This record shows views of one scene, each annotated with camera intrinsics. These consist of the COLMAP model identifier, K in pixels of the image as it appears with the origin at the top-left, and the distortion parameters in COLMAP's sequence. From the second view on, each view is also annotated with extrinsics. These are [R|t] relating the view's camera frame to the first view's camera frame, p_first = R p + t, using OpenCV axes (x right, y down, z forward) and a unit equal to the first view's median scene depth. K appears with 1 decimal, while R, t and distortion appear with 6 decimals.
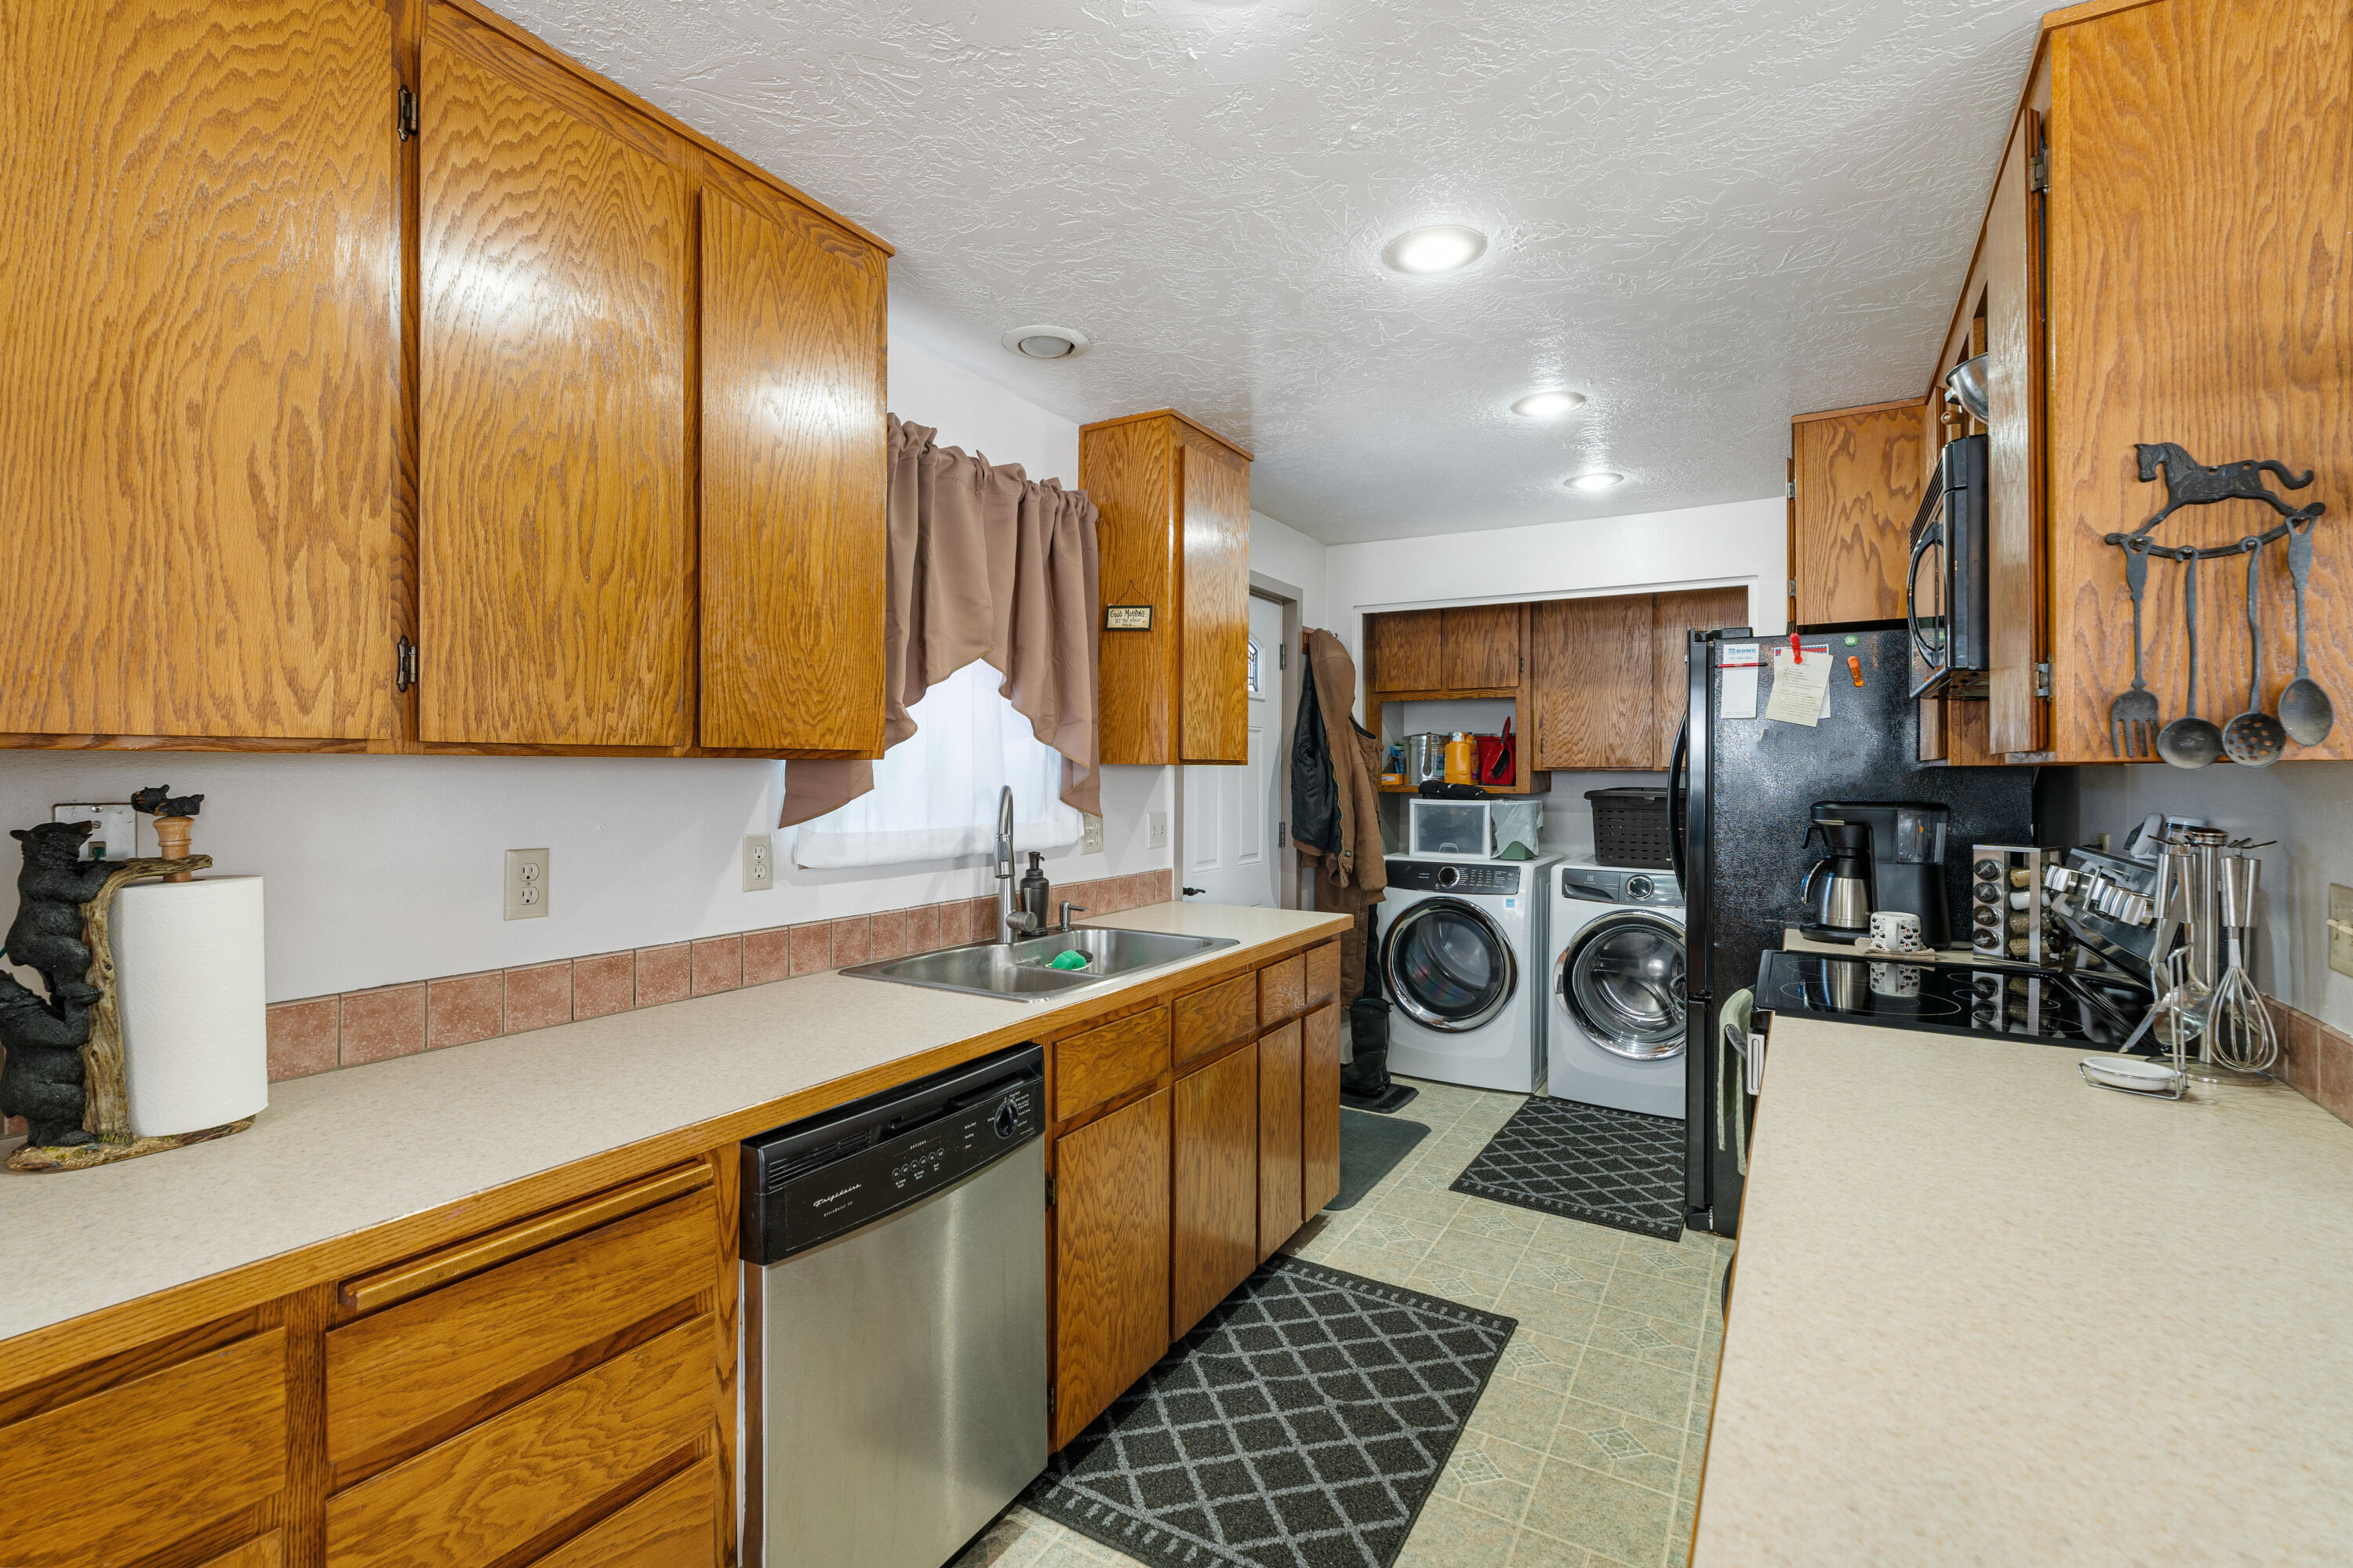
lens RADIAL K [[1056.4, 0, 1151.5], [0, 1056.4, 773.3], [0, 0, 1]] dist [0.001021, -0.003477]
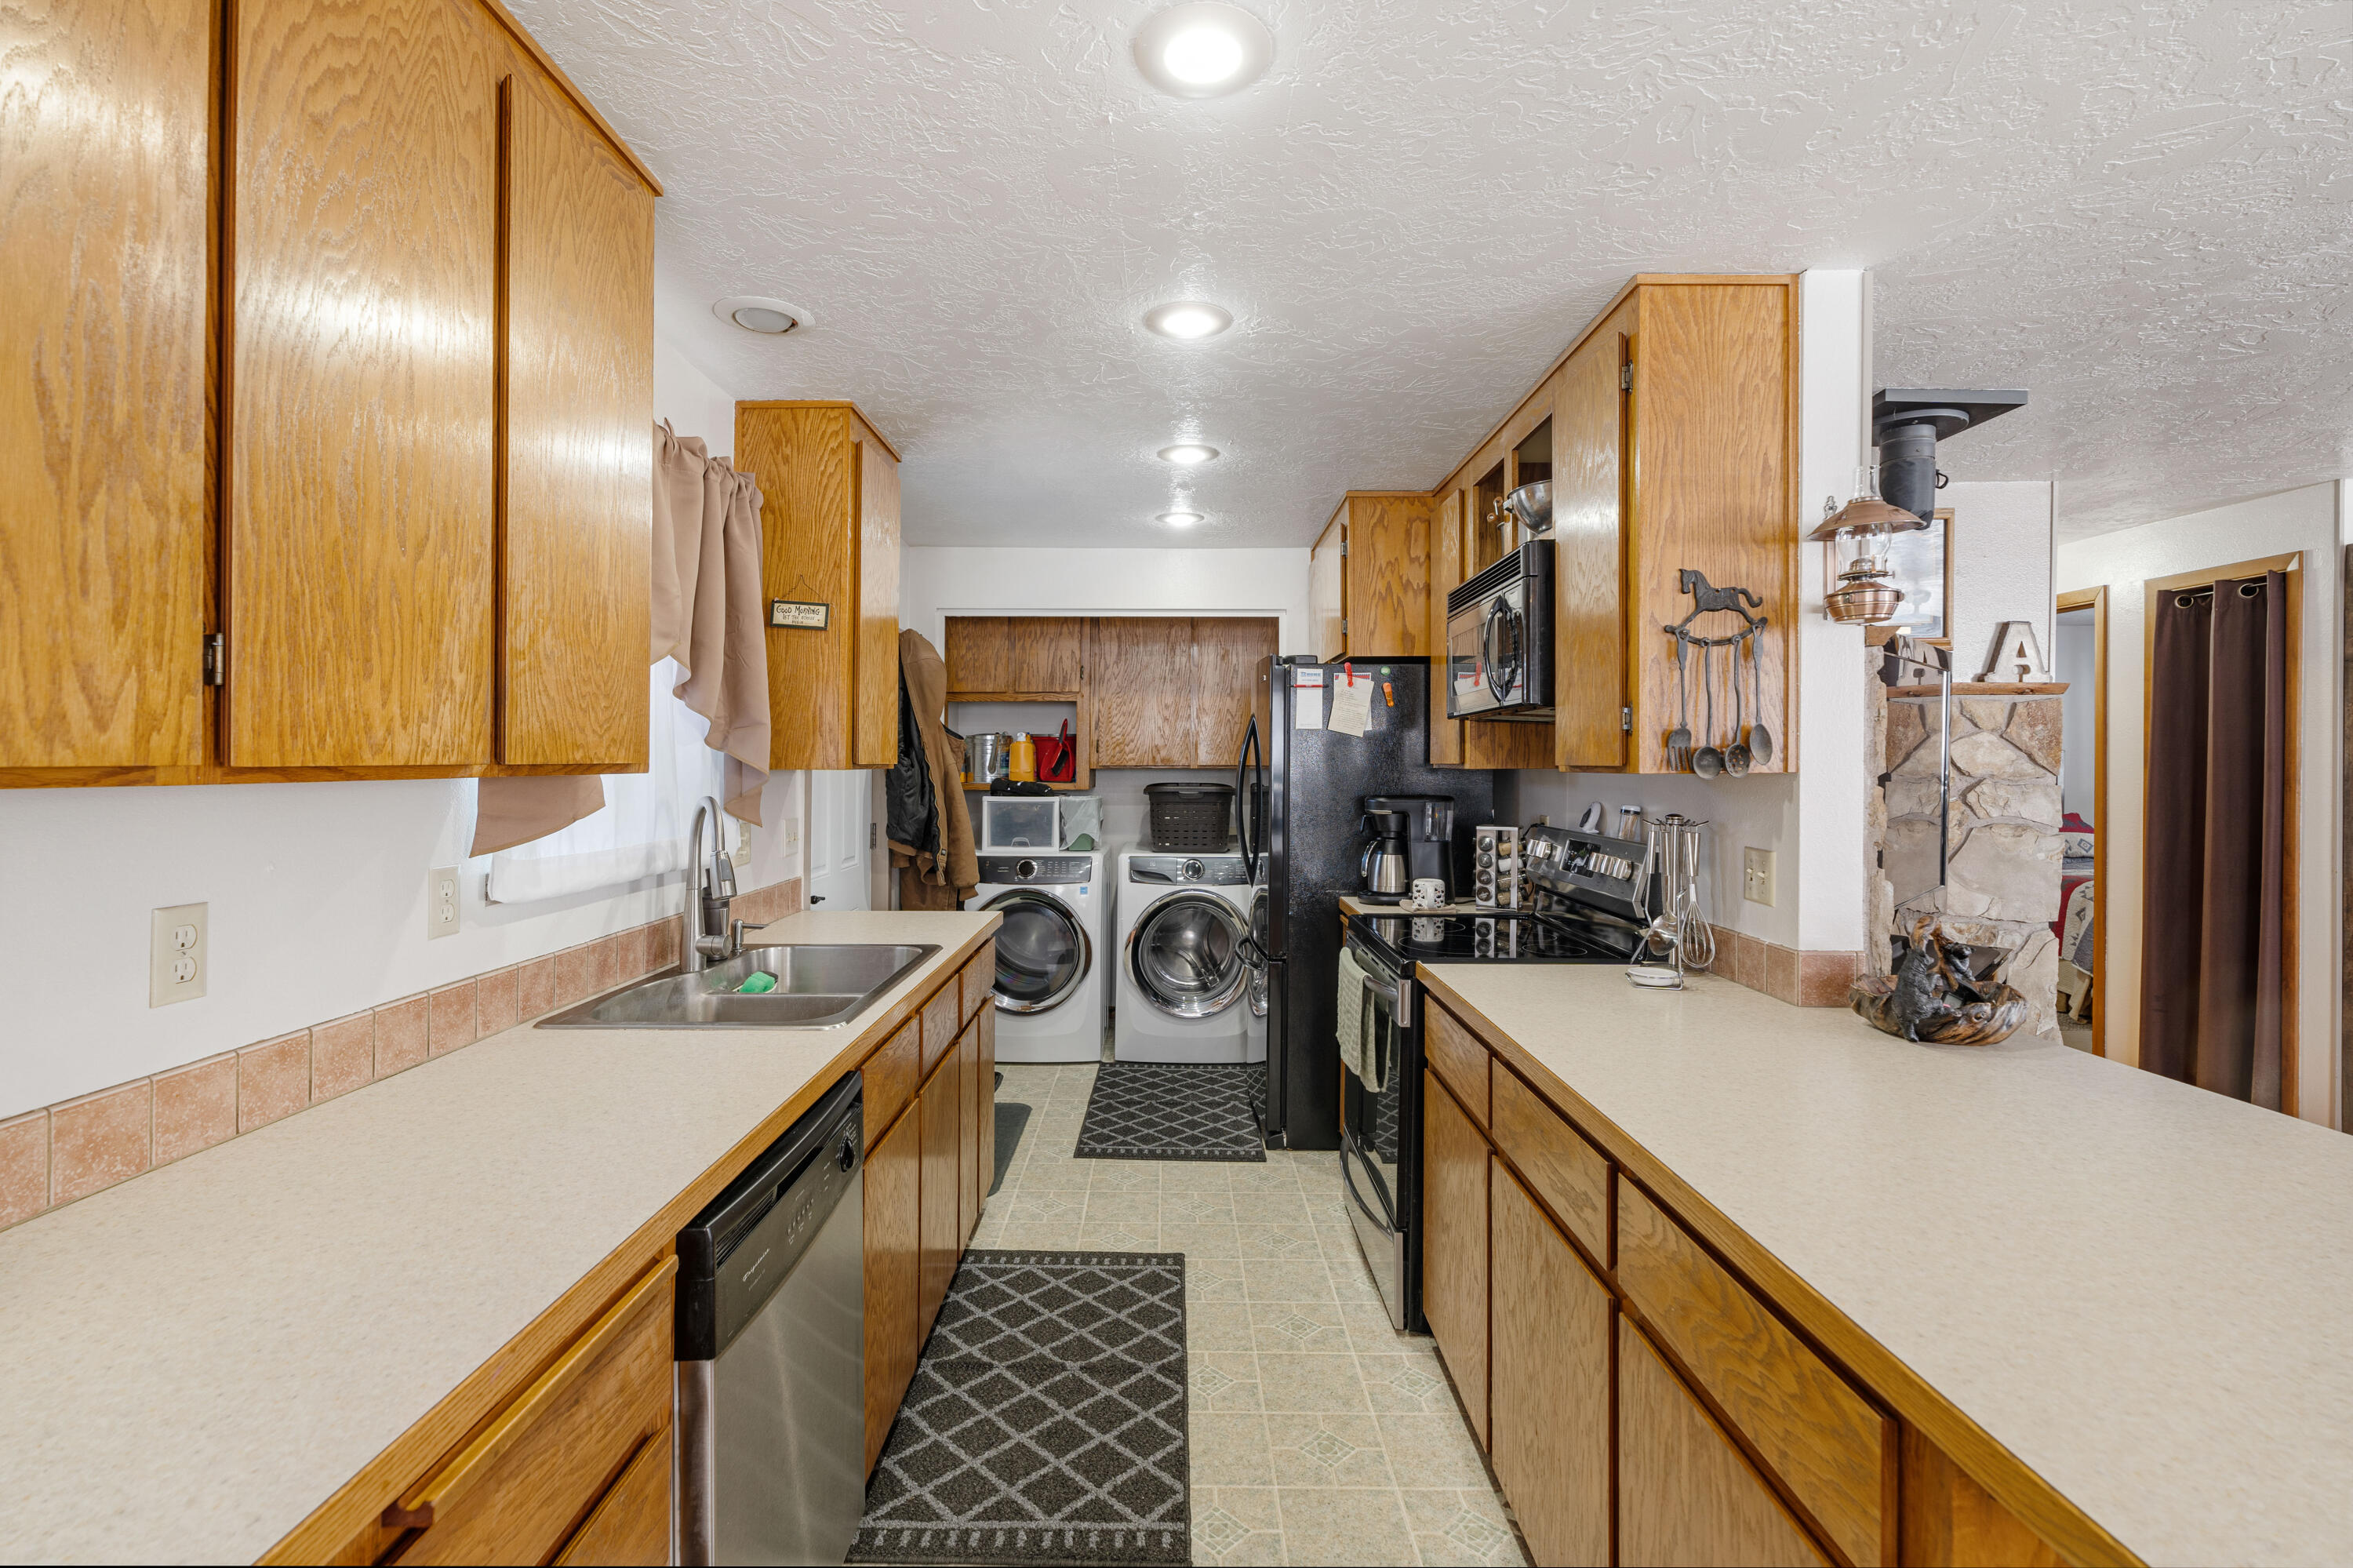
lens RADIAL K [[1056.4, 0, 1164.5], [0, 1056.4, 768.6], [0, 0, 1]] dist [0.001021, -0.003477]
pose [[0.858558, -0.006565, 0.512674, -0.321146], [0.004474, 0.999976, 0.005313, -0.018589], [-0.512696, -0.002268, 0.858567, 0.034166]]
